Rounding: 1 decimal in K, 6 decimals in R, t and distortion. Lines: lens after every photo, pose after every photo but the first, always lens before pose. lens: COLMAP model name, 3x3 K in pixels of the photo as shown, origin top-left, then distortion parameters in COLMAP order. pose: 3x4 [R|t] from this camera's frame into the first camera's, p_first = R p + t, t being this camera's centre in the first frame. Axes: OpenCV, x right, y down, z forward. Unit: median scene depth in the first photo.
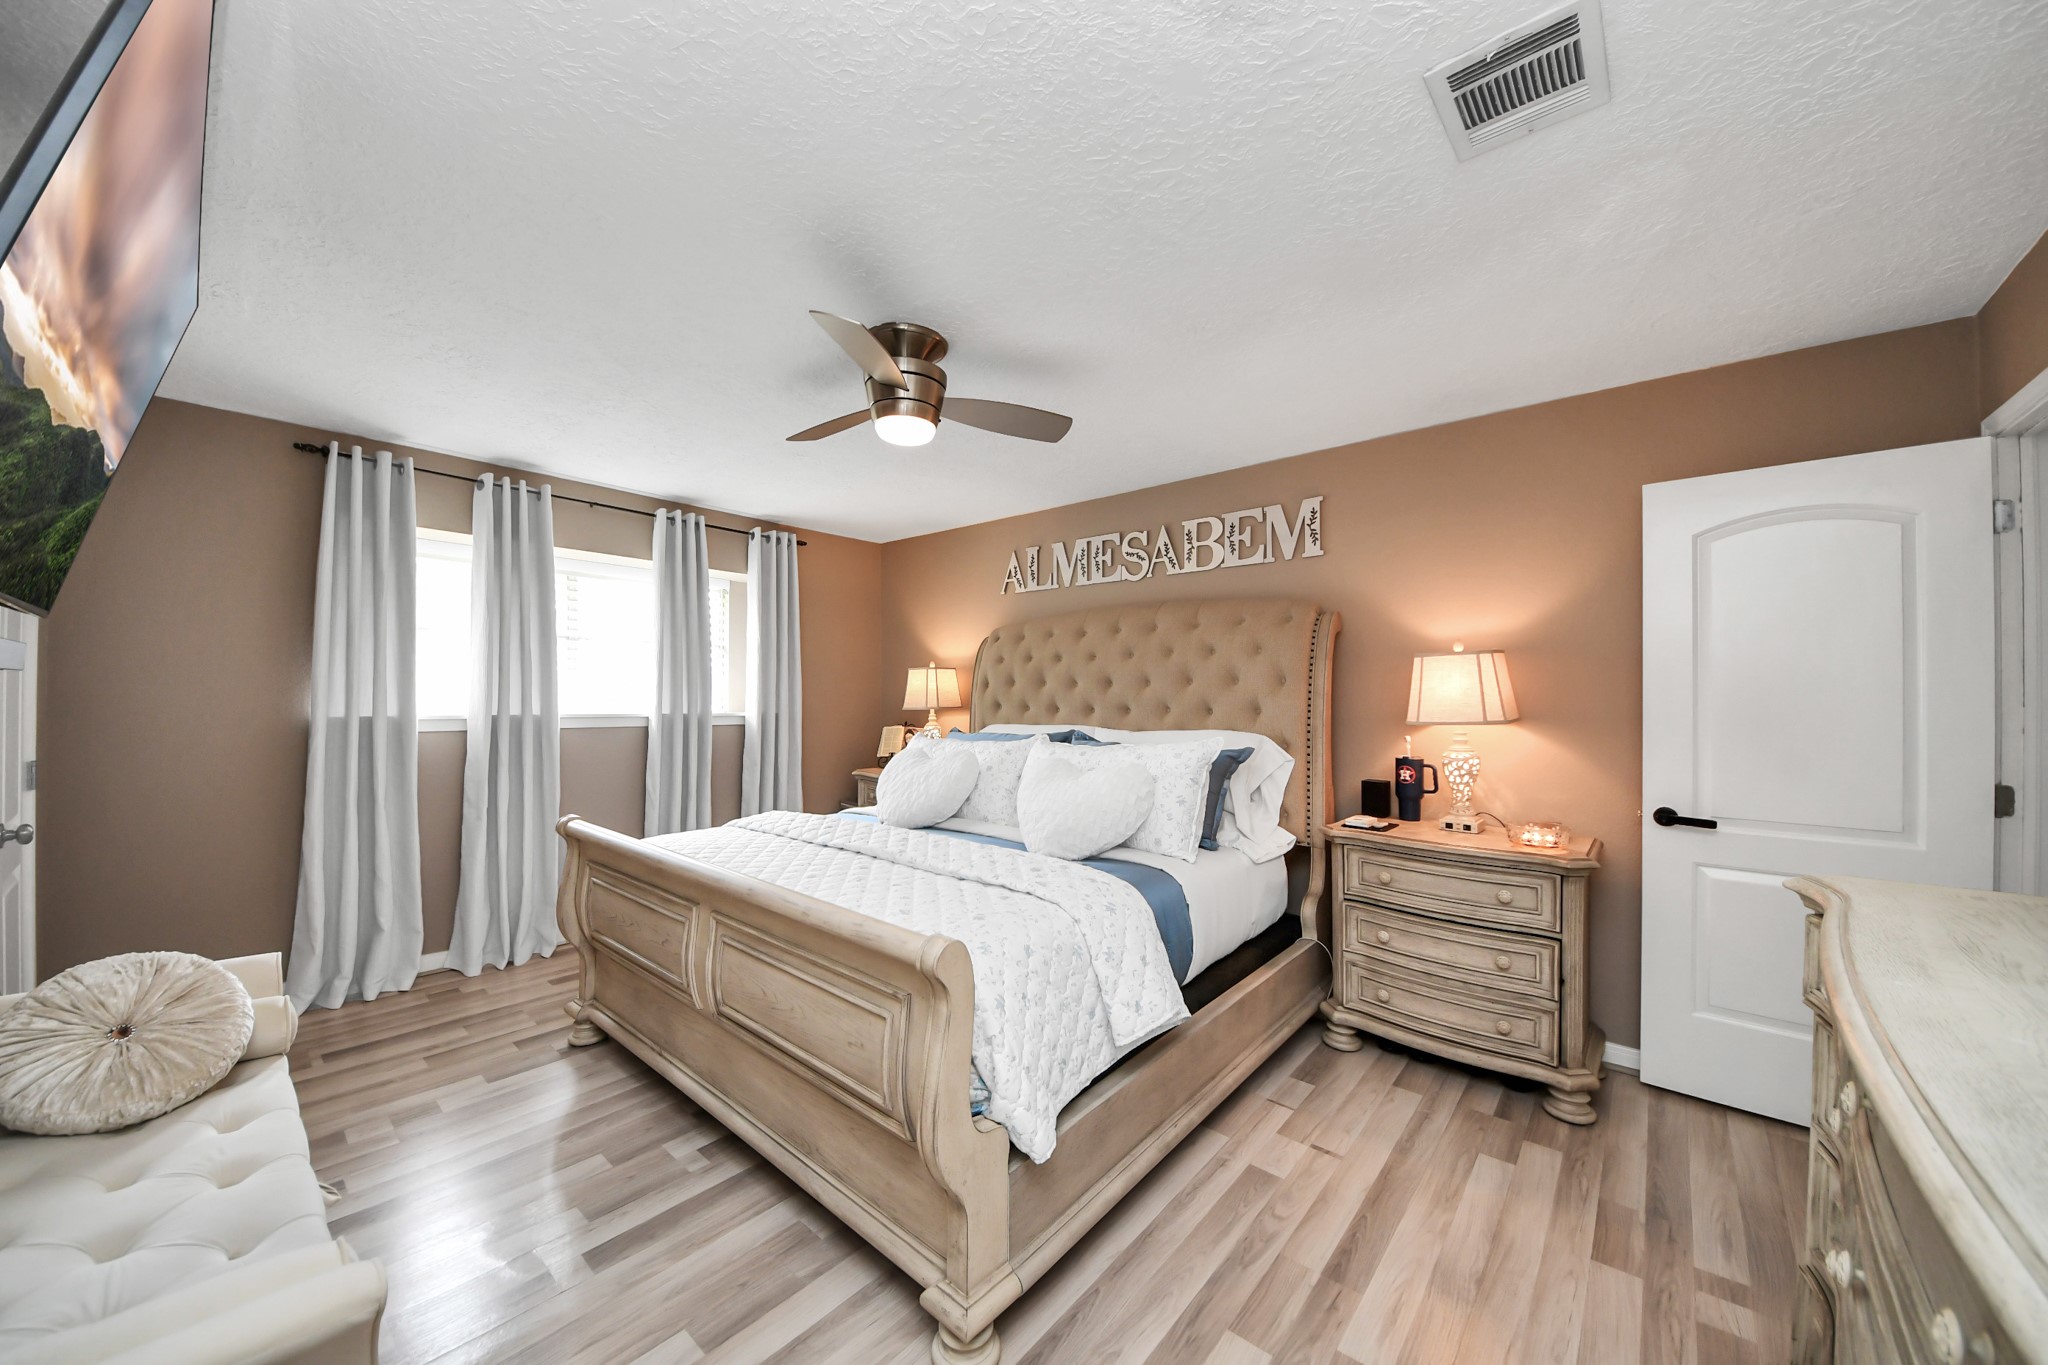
lens RADIAL K [[736.2, 0, 1014.2], [0, 736.2, 691.1], [0, 0, 1]] dist [0.025114, -0.000101]
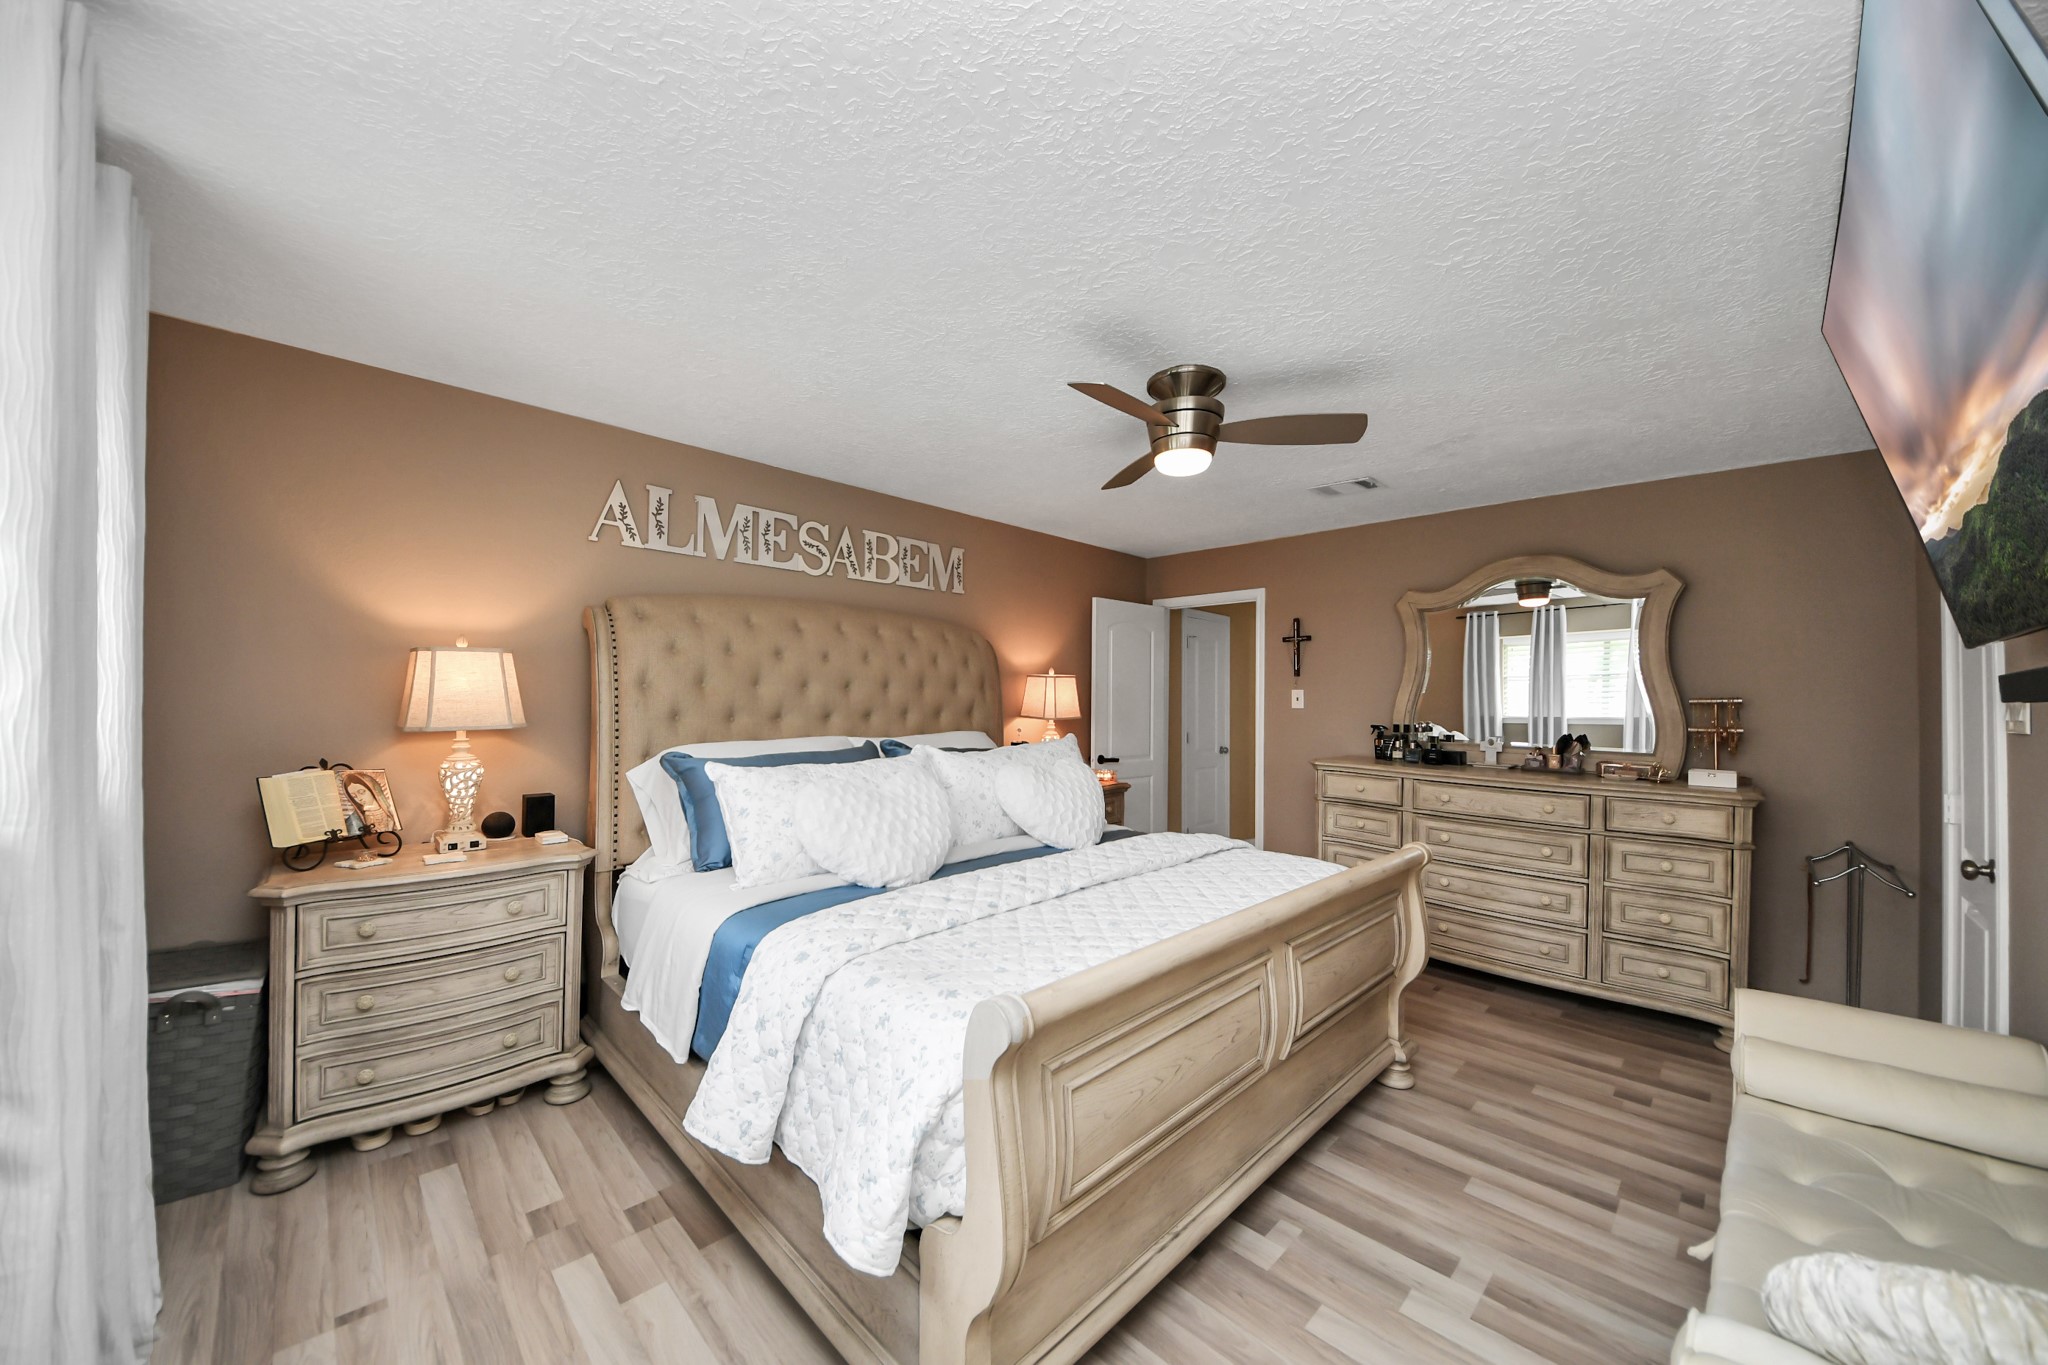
lens RADIAL K [[736.2, 0, 1014.2], [0, 736.2, 691.1], [0, 0, 1]] dist [0.025114, -0.000101]
pose [[0.071361, 0.017737, 0.997293, -0.746136], [-0.010688, 0.999798, -0.017017, 0.007103], [-0.997393, -0.009445, 0.071536, 0.701715]]
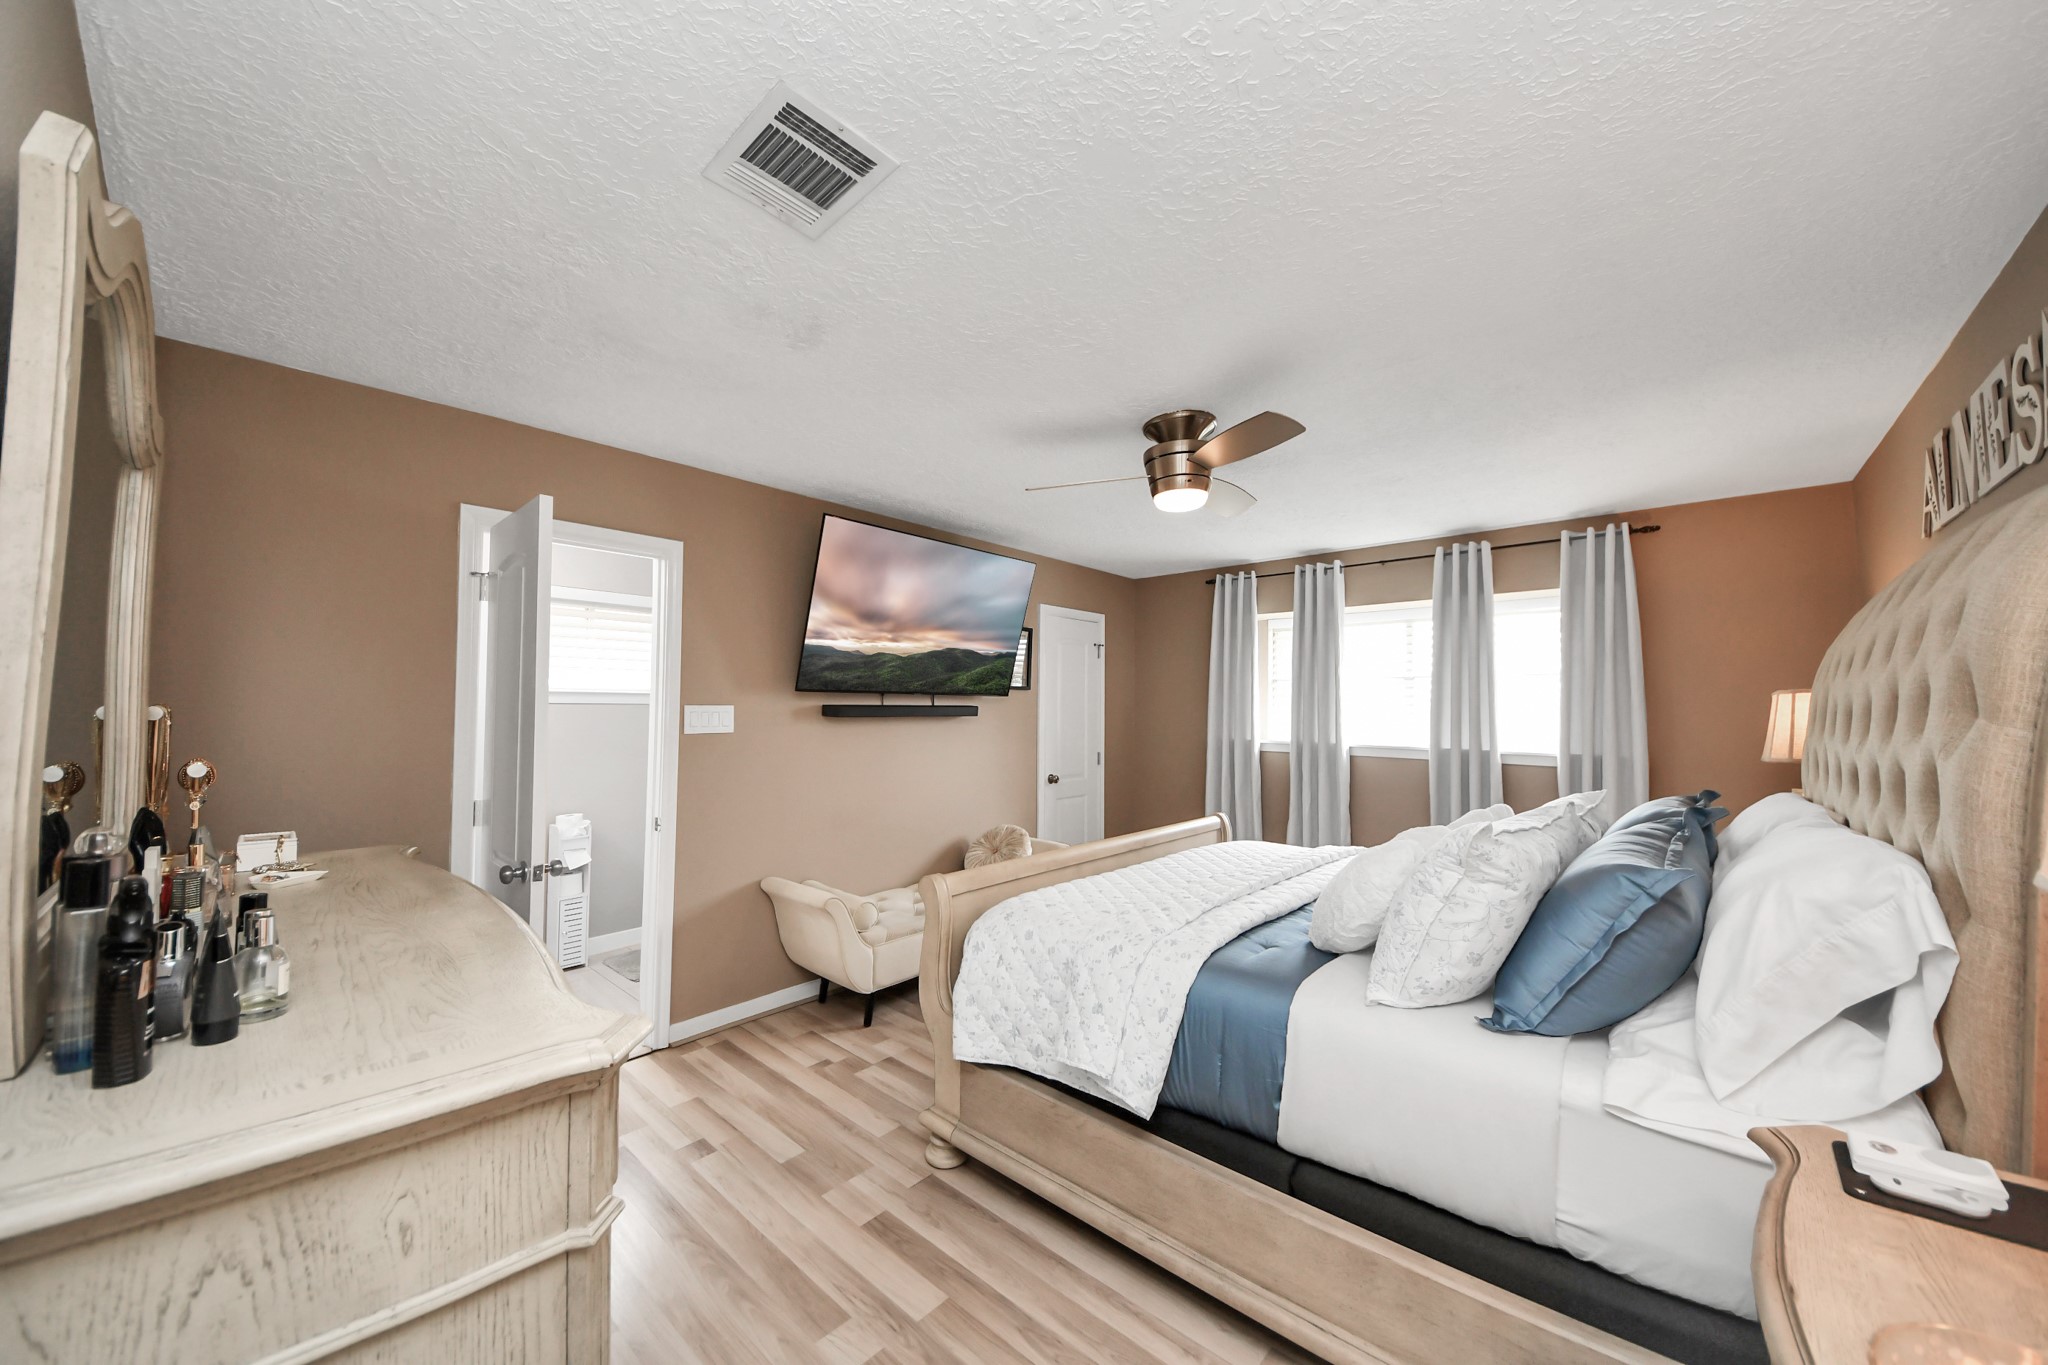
lens RADIAL K [[736.2, 0, 1014.2], [0, 736.2, 691.1], [0, 0, 1]] dist [0.025114, -0.000101]
pose [[-0.006104, -0.037854, -0.999265, 0.597167], [-0.002745, 0.999280, -0.037838, -0.007157], [0.999978, 0.002512, -0.006203, 0.457192]]
